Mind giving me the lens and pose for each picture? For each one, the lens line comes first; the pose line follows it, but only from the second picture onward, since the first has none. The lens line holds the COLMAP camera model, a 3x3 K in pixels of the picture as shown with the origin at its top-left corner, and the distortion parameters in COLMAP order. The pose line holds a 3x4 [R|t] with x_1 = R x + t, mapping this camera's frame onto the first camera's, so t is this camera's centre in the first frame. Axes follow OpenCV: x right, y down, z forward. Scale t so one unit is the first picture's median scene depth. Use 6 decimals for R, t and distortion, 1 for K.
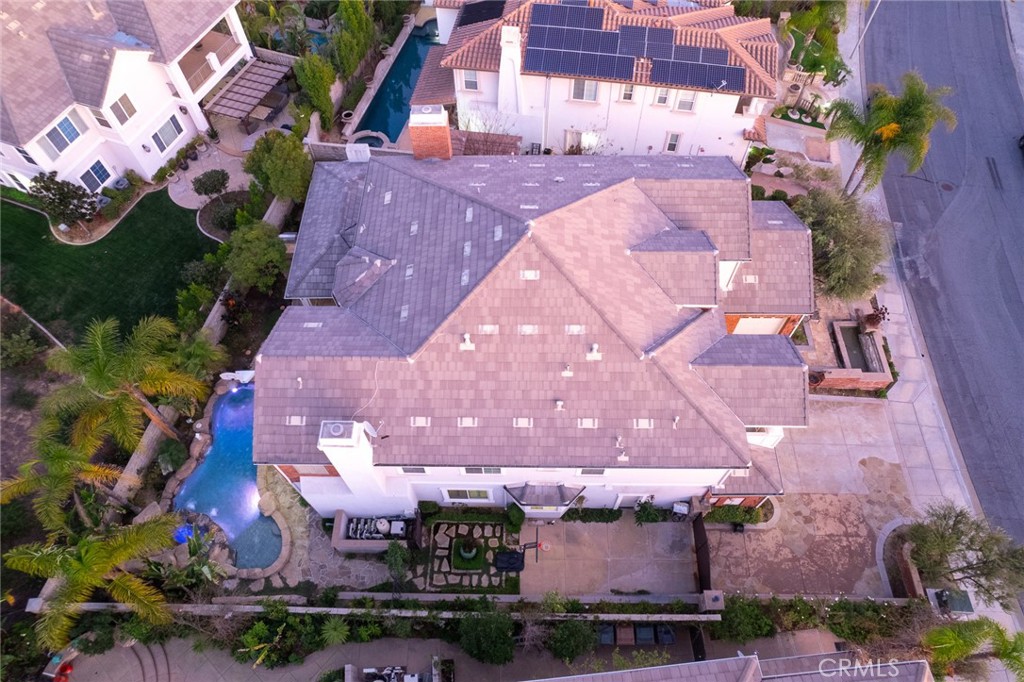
lens RADIAL K [[651.3, 0, 510.7], [0, 651.3, 337.6], [0, 0, 1]] dist [-0.084634, 0.075225]
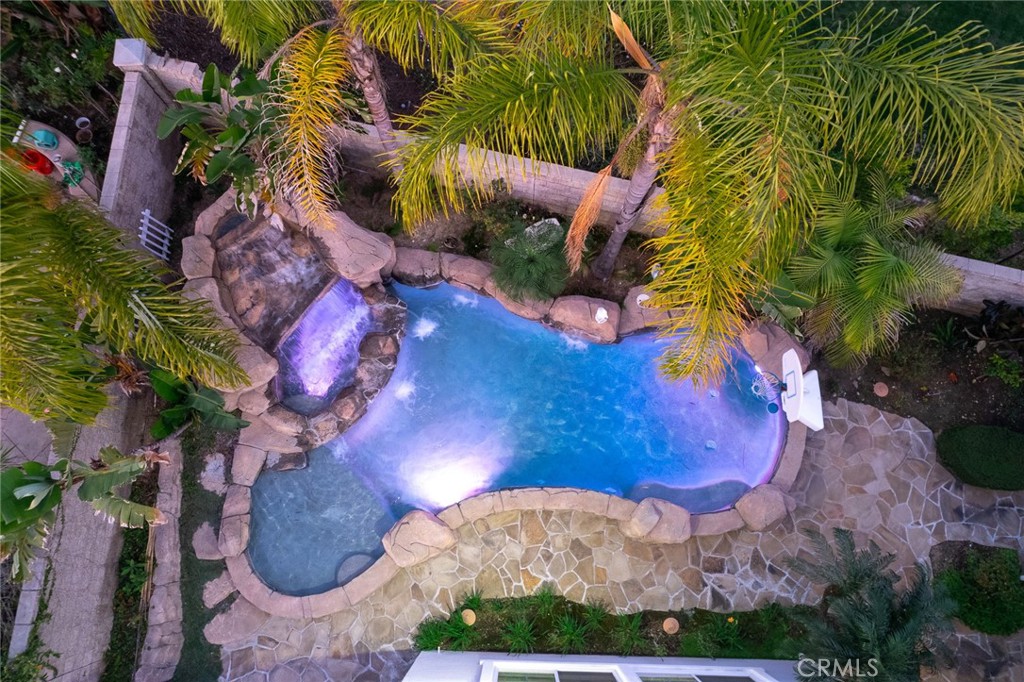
lens RADIAL K [[651.3, 0, 510.7], [0, 651.3, 337.6], [0, 0, 1]] dist [-0.084634, 0.075225]
pose [[-0.014679, 0.972382, -0.232932, -0.417376], [-0.860404, 0.106398, 0.498382, 0.021833], [0.509401, 0.207731, 0.835080, 0.721549]]
